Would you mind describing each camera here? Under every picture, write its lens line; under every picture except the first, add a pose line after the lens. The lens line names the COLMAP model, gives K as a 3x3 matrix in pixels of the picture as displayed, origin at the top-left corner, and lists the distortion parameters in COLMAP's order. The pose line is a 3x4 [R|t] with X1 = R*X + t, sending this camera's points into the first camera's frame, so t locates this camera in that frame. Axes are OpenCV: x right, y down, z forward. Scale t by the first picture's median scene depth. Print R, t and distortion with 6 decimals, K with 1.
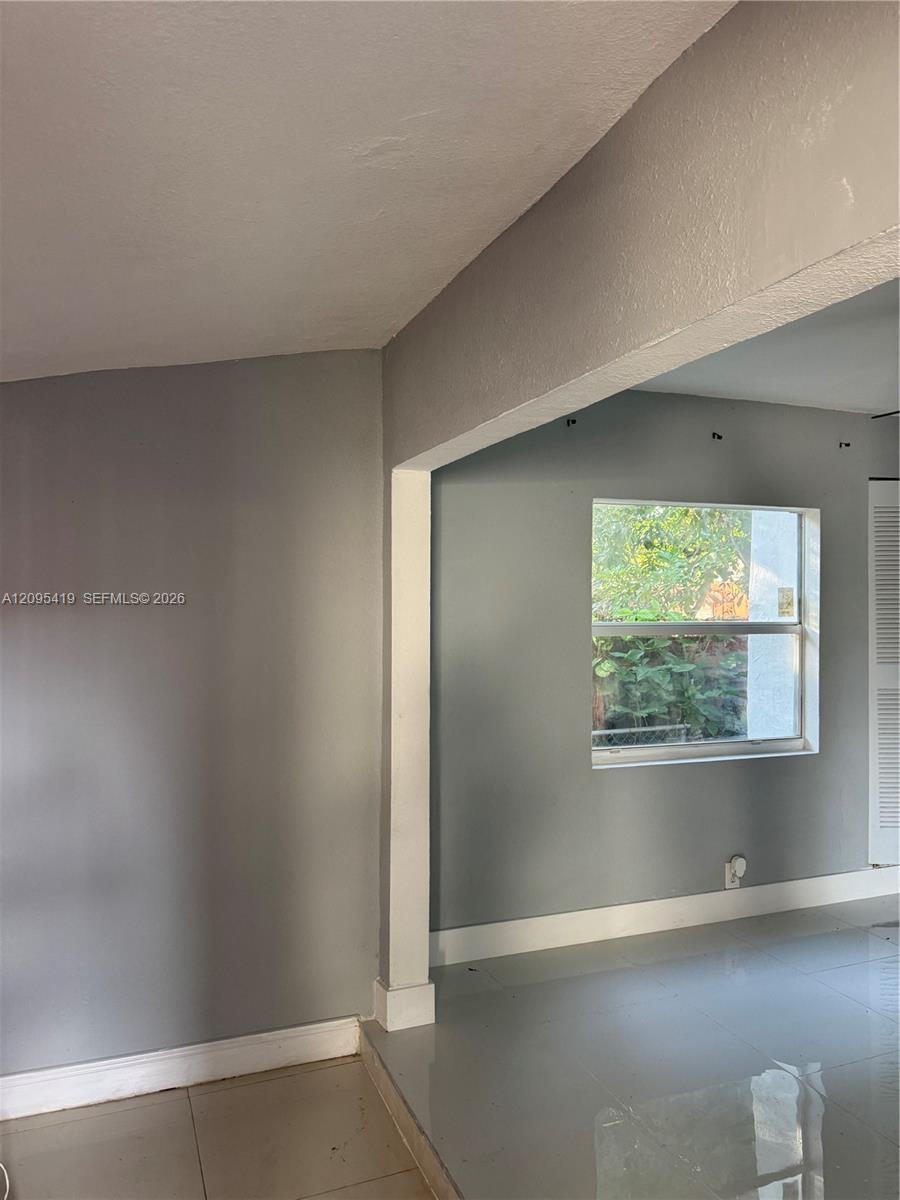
lens RADIAL K [[848.5, 0, 432.3], [0, 848.5, 601.6], [0, 0, 1]] dist [-0.001574, -0.000884]
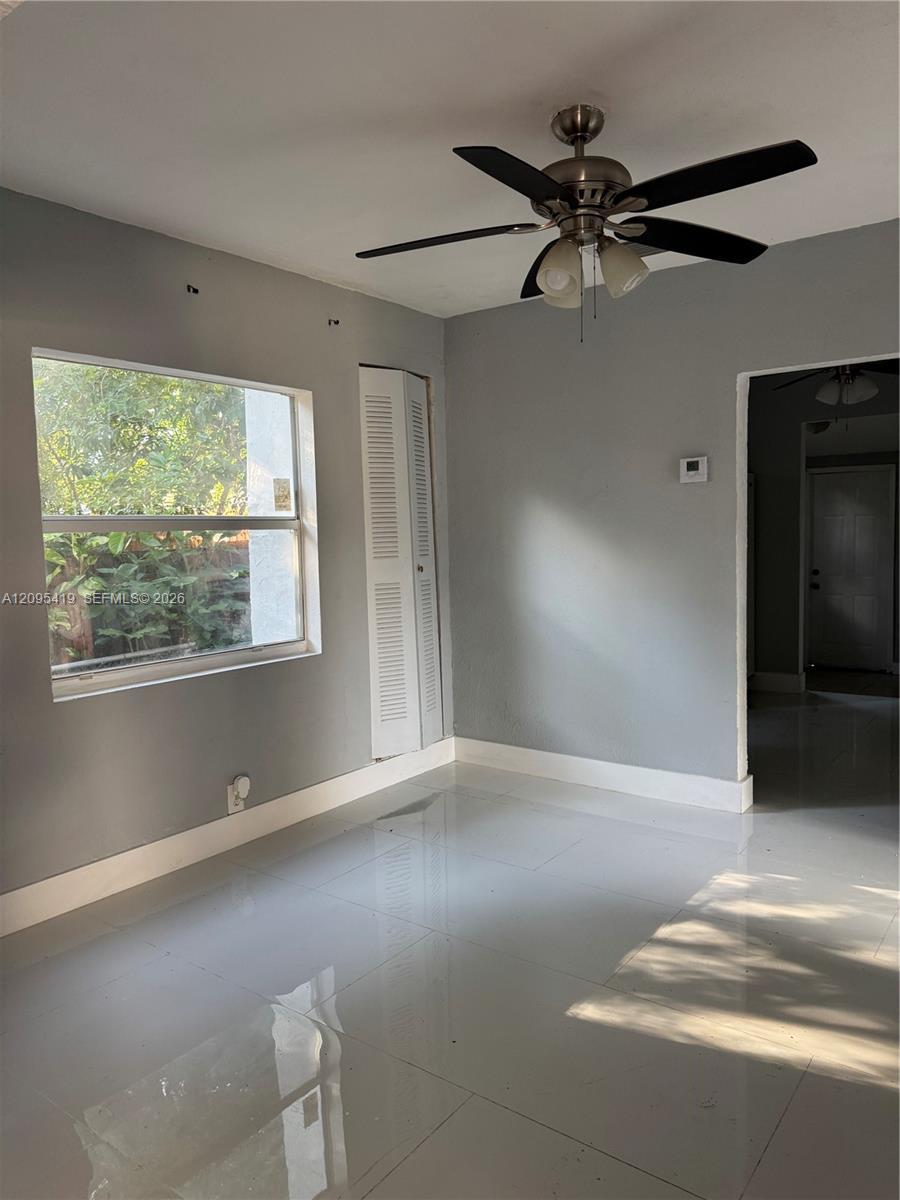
lens RADIAL K [[845.1, 0, 444.8], [0, 845.1, 597.7], [0, 0, 1]] dist [0.124934, -0.206789]
pose [[0.845742, -0.065074, 0.529609, 0.069984], [0.024514, 0.996226, 0.083262, 0.038841], [-0.533028, -0.057435, 0.844146, 0.121187]]
